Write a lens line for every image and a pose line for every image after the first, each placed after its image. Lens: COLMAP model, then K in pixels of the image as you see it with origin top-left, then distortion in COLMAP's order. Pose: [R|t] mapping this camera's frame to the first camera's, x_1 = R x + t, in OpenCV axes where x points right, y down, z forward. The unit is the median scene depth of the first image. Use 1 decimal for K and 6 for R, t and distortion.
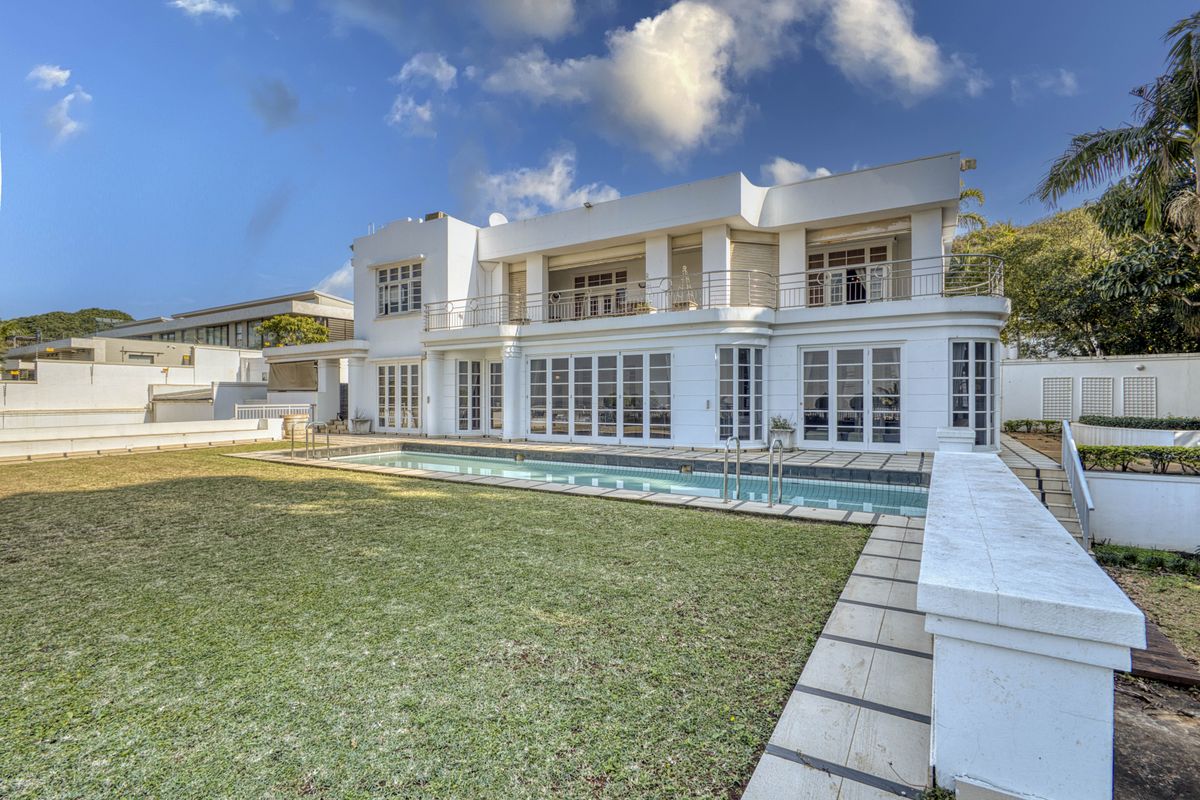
lens RADIAL K [[535.0, 0, 602.3], [0, 535.0, 406.5], [0, 0, 1]] dist [-0.002896, -0.000069]
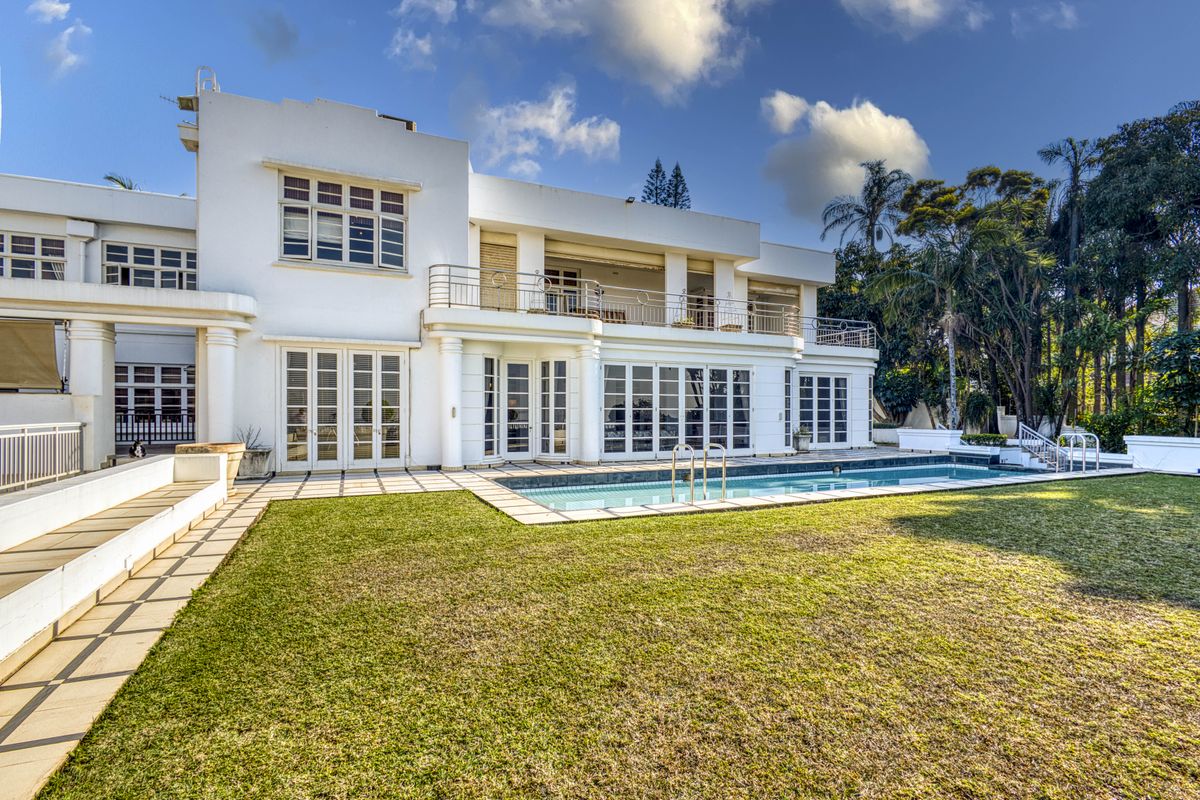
lens RADIAL K [[588.9, 0, 603.9], [0, 588.9, 396.8], [0, 0, 1]] dist [0.001217, 0.000043]
pose [[0.546773, 0.019048, 0.837065, -0.925275], [0.008249, 0.999570, -0.028133, -0.011436], [-0.837241, 0.022287, 0.546380, 0.508857]]
